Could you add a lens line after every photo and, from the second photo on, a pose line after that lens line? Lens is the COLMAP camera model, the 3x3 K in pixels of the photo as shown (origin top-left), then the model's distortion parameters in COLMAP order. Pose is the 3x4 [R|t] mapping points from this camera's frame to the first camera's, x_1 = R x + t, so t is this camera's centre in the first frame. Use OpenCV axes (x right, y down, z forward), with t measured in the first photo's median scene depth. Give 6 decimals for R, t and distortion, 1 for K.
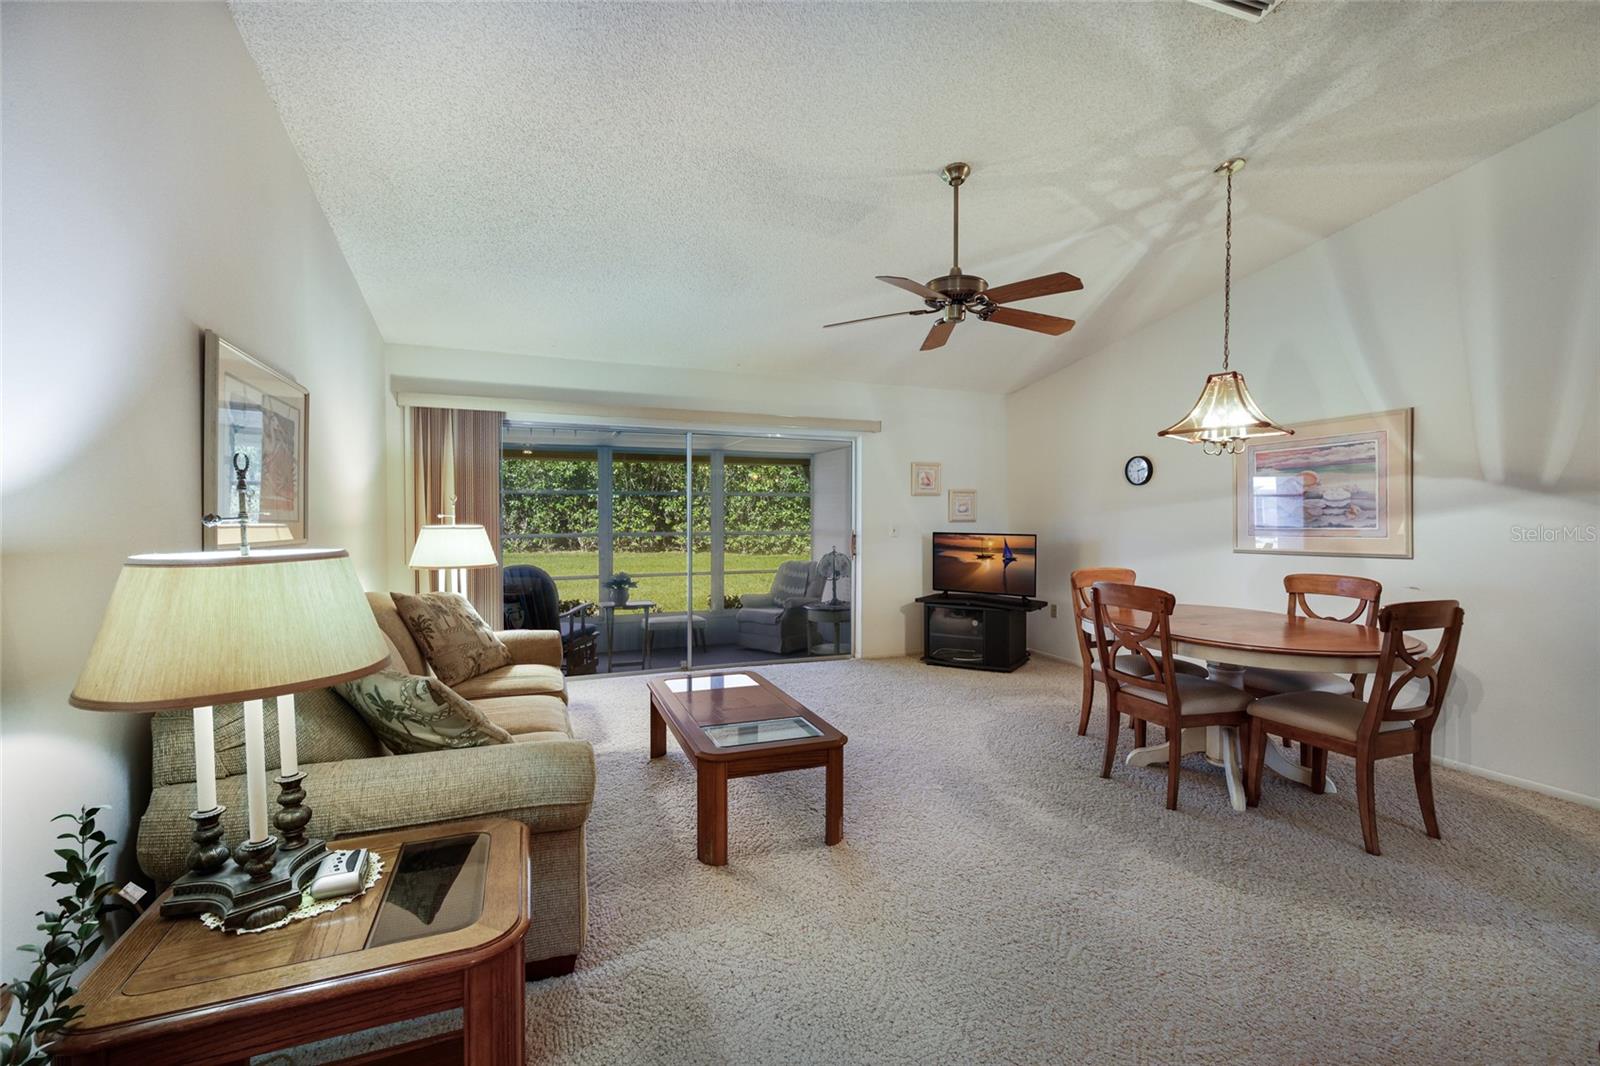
lens RADIAL K [[688.7, 0, 800.0], [0, 688.7, 533.0], [0, 0, 1]] dist [-0.000096, 0.000147]
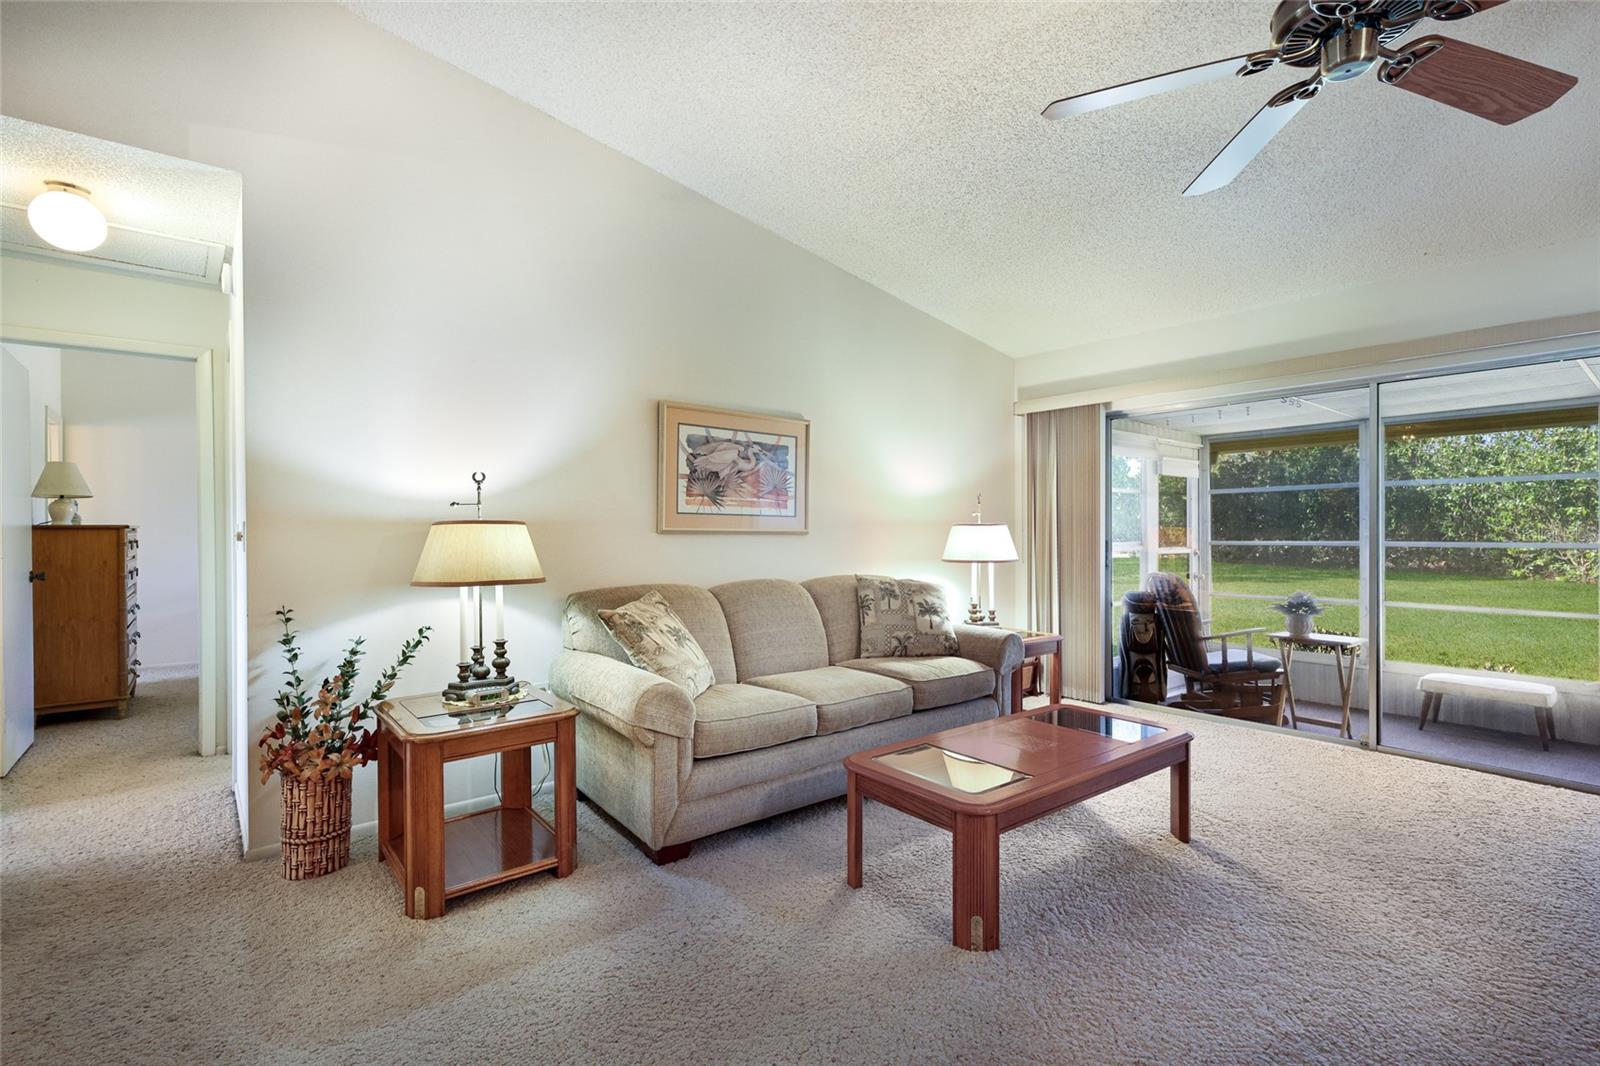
lens RADIAL K [[730.7, 0, 800.0], [0, 730.7, 533.0], [0, 0, 1]] dist [0.001460, 0.000051]
pose [[0.295505, -0.002501, -0.955338, 0.580287], [-0.020799, 0.999743, -0.009050, 0.024142], [0.955115, 0.022544, 0.295376, 0.481847]]
